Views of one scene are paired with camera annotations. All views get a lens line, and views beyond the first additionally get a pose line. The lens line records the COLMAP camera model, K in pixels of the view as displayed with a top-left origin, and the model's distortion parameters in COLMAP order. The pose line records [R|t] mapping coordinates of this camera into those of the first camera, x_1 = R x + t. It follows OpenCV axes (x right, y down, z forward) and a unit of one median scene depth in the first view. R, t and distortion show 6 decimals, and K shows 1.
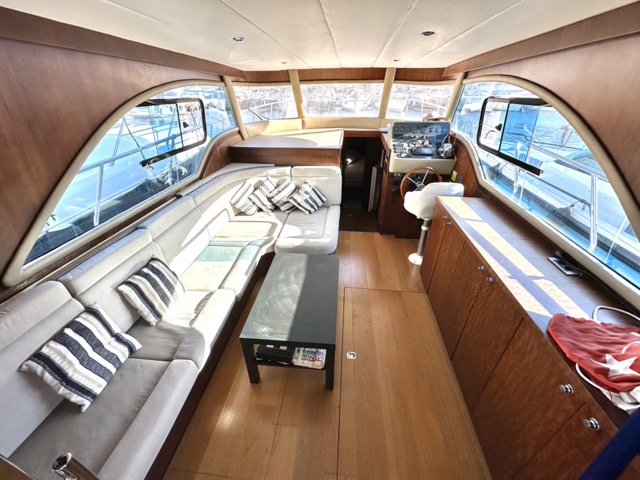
lens RADIAL K [[255.0, 0, 320.0], [0, 255.0, 240.0], [0, 0, 1]] dist [-0.002523, -0.000188]
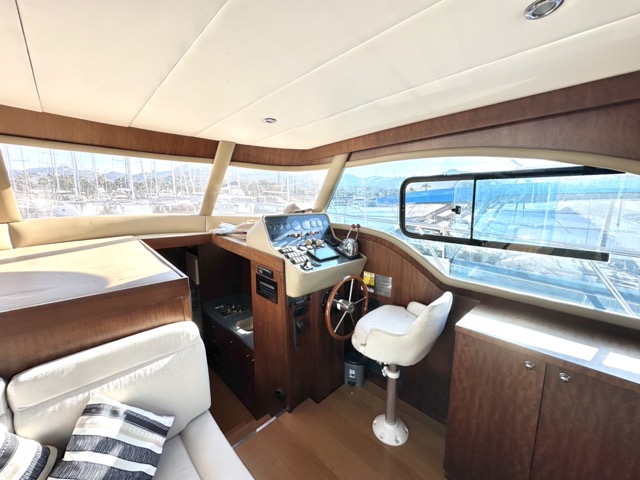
lens RADIAL K [[255.0, 0, 320.0], [0, 255.0, 240.0], [0, 0, 1]] dist [-0.002523, -0.000188]
pose [[0.630997, -0.107697, 0.768273, -0.100925], [0.381429, 0.905420, -0.186352, -0.263313], [-0.675540, 0.410629, 0.612396, 0.594779]]
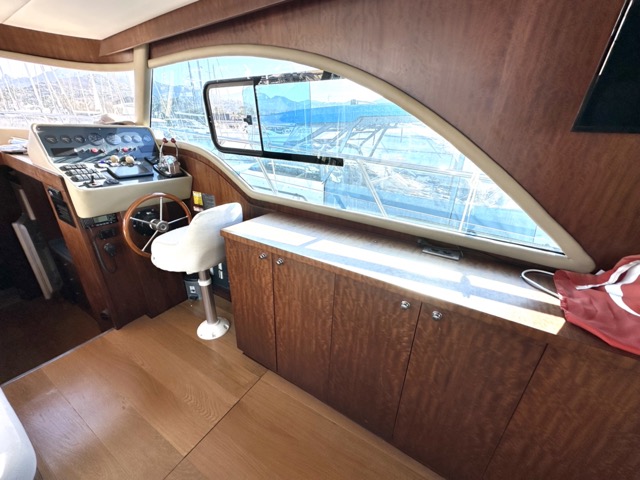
lens RADIAL K [[257.7, 0, 320.0], [0, 257.7, 240.0], [0, 0, 1]] dist [-0.001613, -0.000471]
pose [[0.422806, -0.338822, 0.840497, 0.029353], [0.427459, 0.892378, 0.144707, -0.105012], [-0.799071, 0.298095, 0.522135, 0.382494]]
